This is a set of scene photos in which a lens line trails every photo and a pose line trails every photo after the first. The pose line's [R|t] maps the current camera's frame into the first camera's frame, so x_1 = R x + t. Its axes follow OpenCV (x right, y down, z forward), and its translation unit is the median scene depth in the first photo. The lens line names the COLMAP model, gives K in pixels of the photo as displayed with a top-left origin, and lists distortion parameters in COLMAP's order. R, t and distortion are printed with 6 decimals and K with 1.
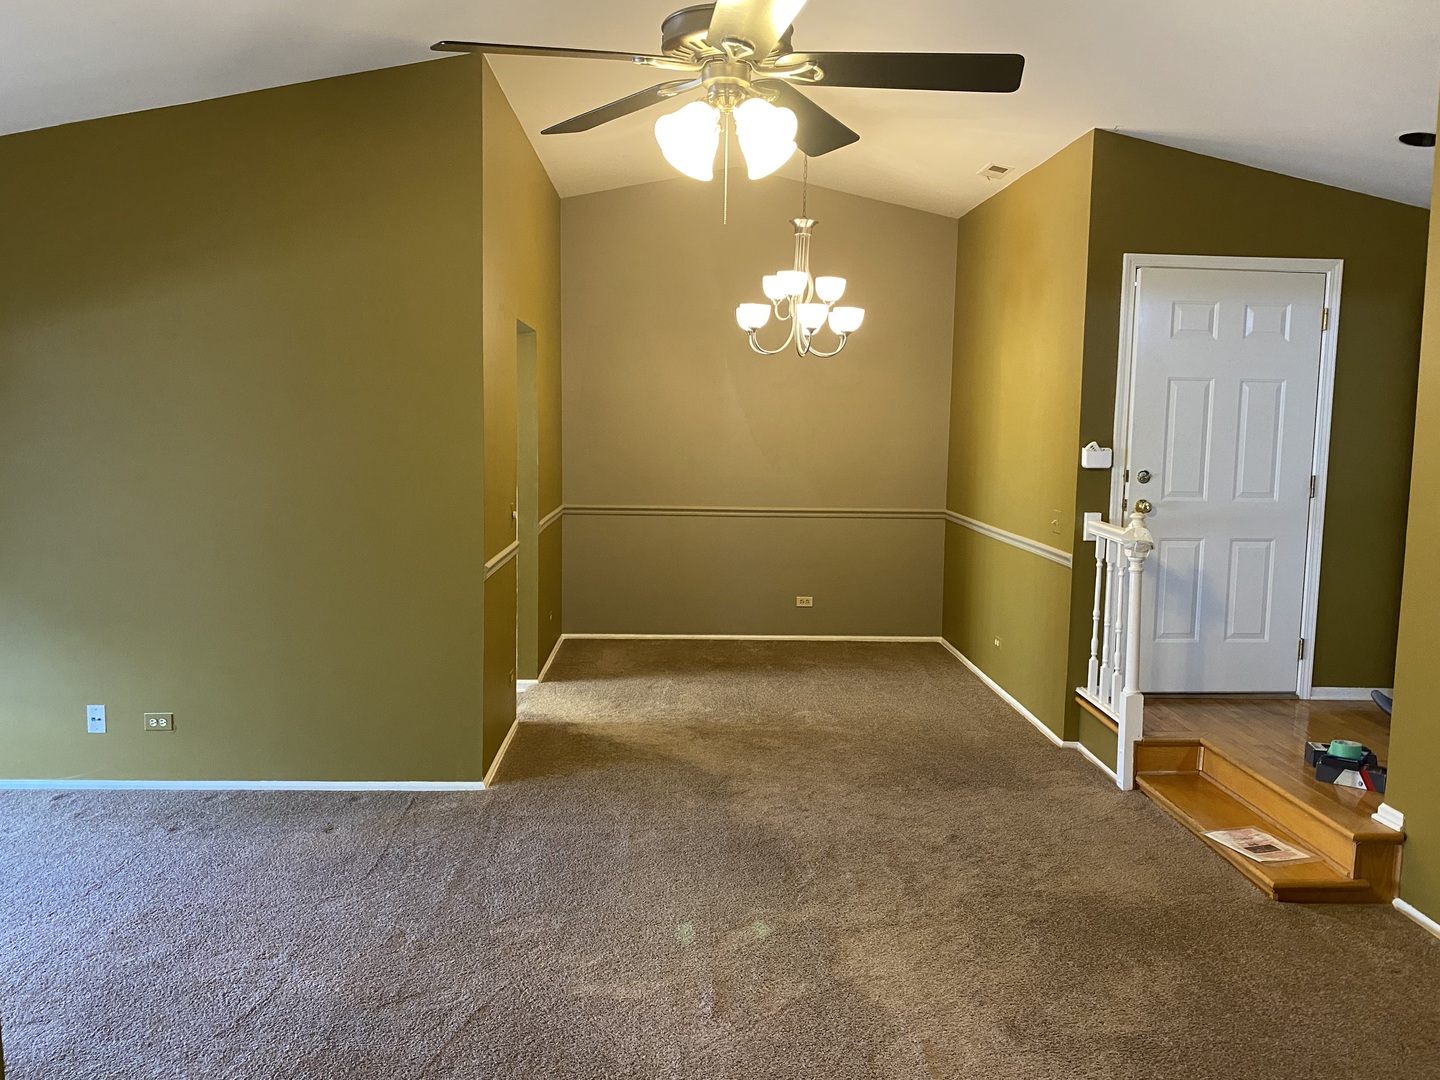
lens RADIAL K [[1123.6, 0, 720.0], [0, 1123.6, 540.0], [0, 0, 1]] dist [0.040976, -0.003835]
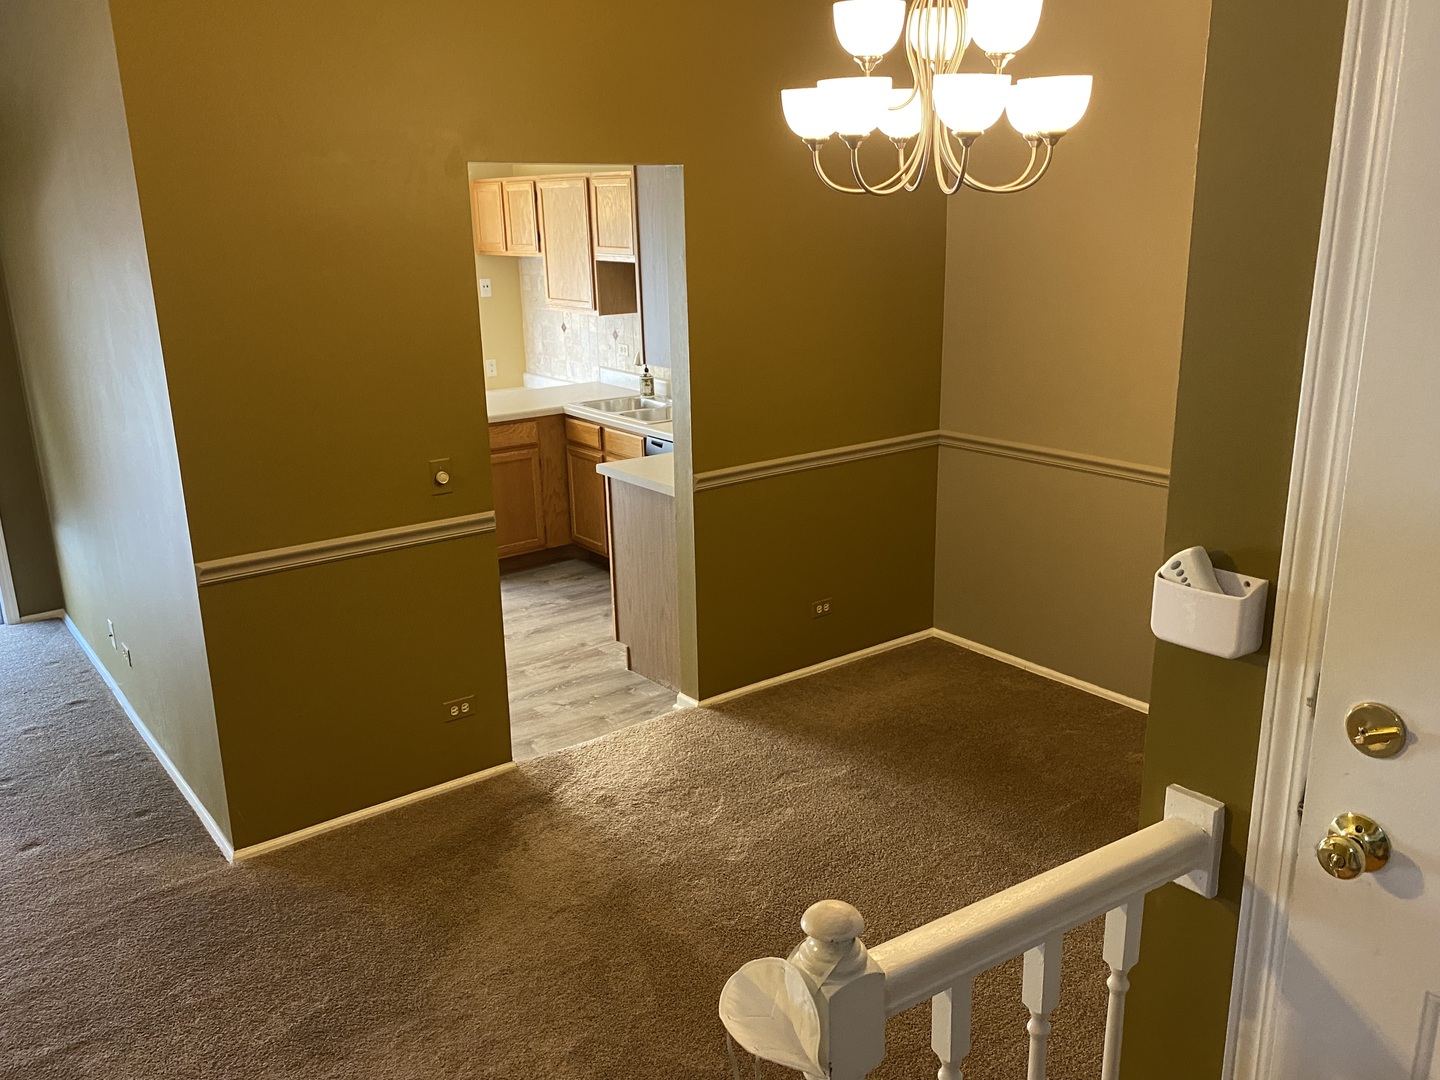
lens RADIAL K [[1216.0, 0, 720.0], [0, 1216.0, 540.0], [0, 0, 1]] dist [0.008121, -0.008662]
pose [[0.560120, 0.194621, -0.805226, 0.497752], [-0.059659, 0.978965, 0.195114, -0.137574], [0.826261, -0.061248, 0.559948, 0.740399]]
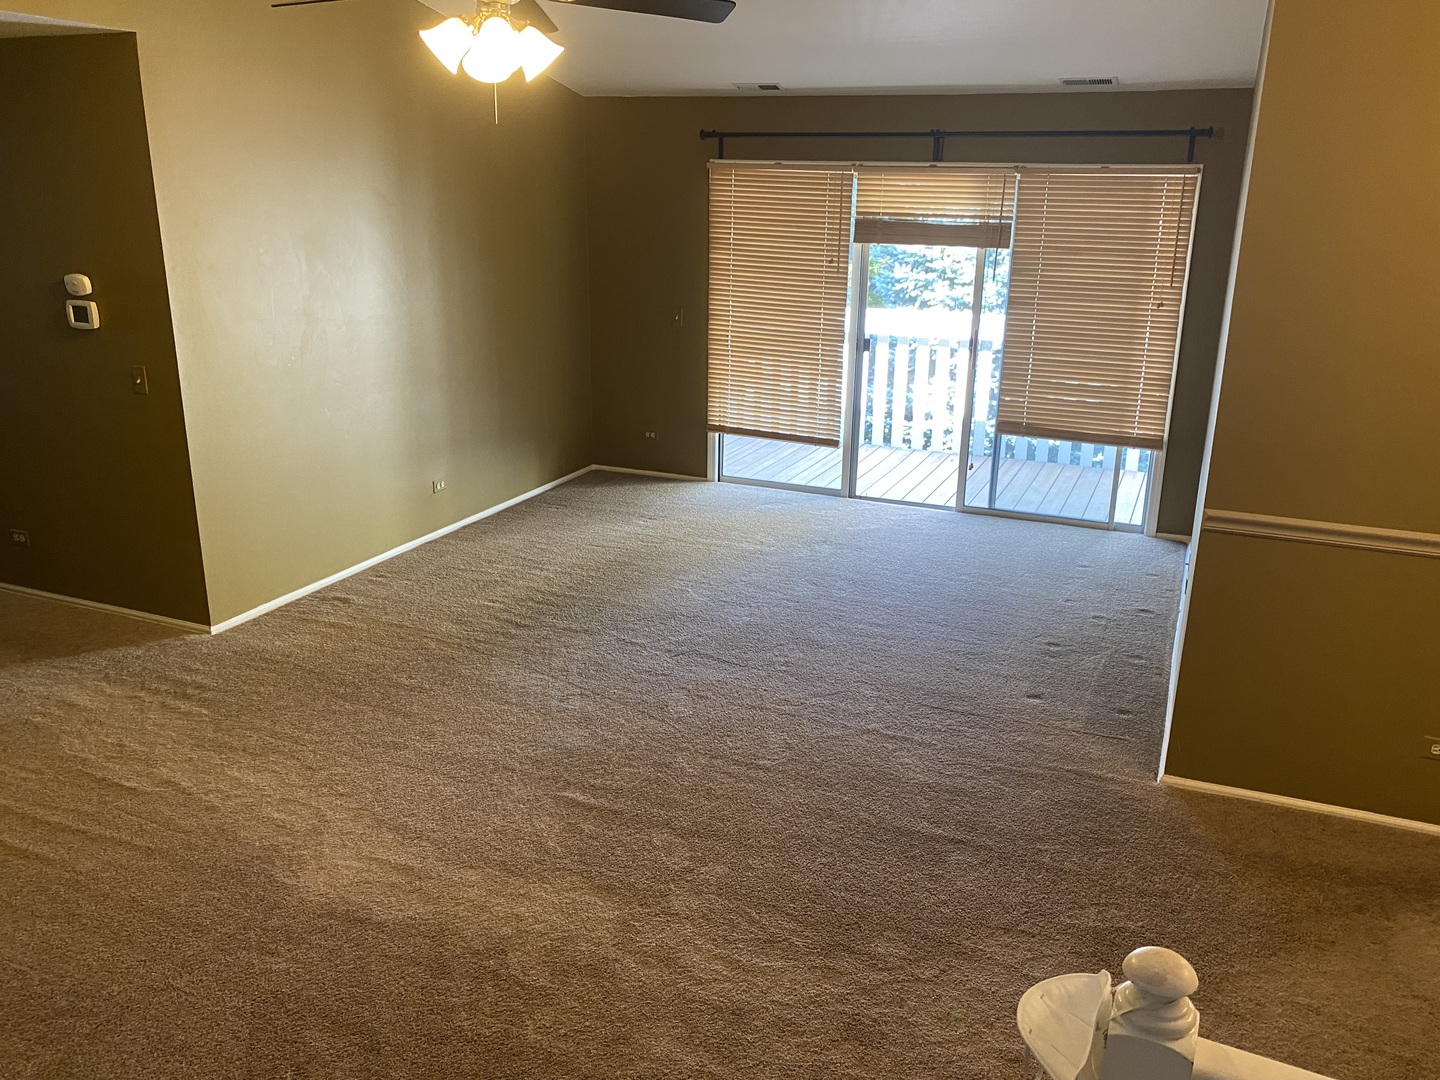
lens RADIAL K [[1148.4, 0, 720.0], [0, 1148.4, 540.0], [0, 0, 1]] dist [0.013976, -0.006362]
pose [[-0.434515, 0.243834, -0.867031, 0.520887], [-0.122937, 0.937590, 0.325287, -0.146187], [0.892235, 0.247933, -0.377420, 0.878696]]
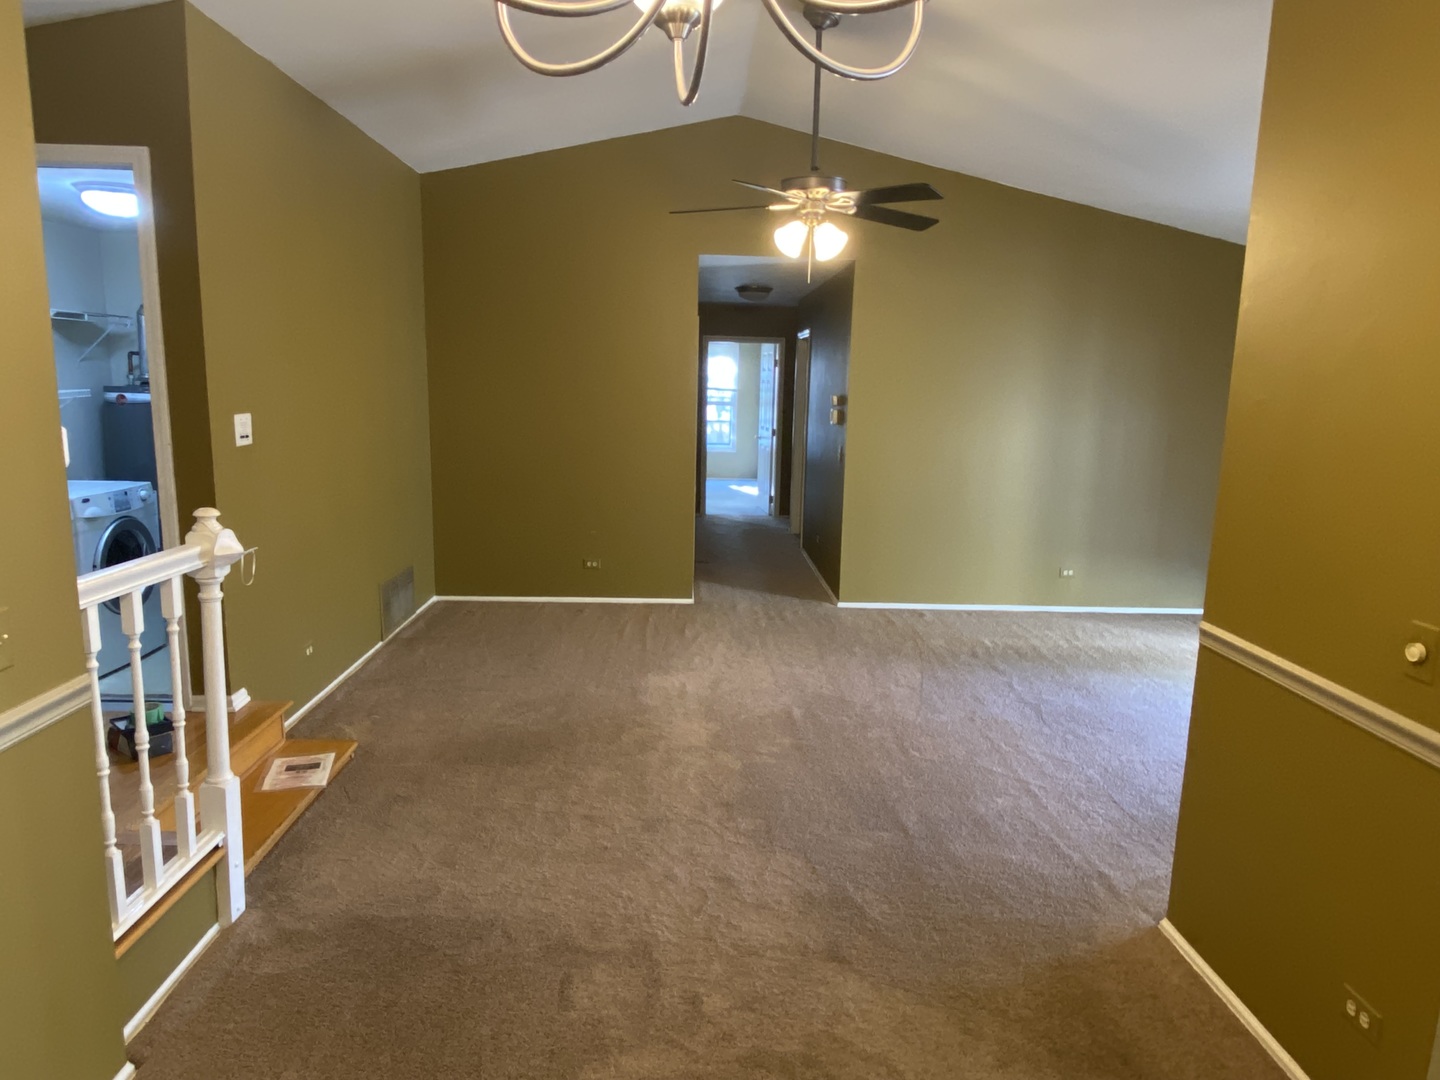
lens RADIAL K [[906.9, 0, 720.0], [0, 906.9, 540.0], [0, 0, 1]] dist [0.000478, -0.000131]
pose [[-0.998802, -0.048591, 0.005772, 0.064412], [-0.044883, 0.956737, 0.287470, -0.155263], [-0.019490, 0.286866, -0.957772, 1.342357]]
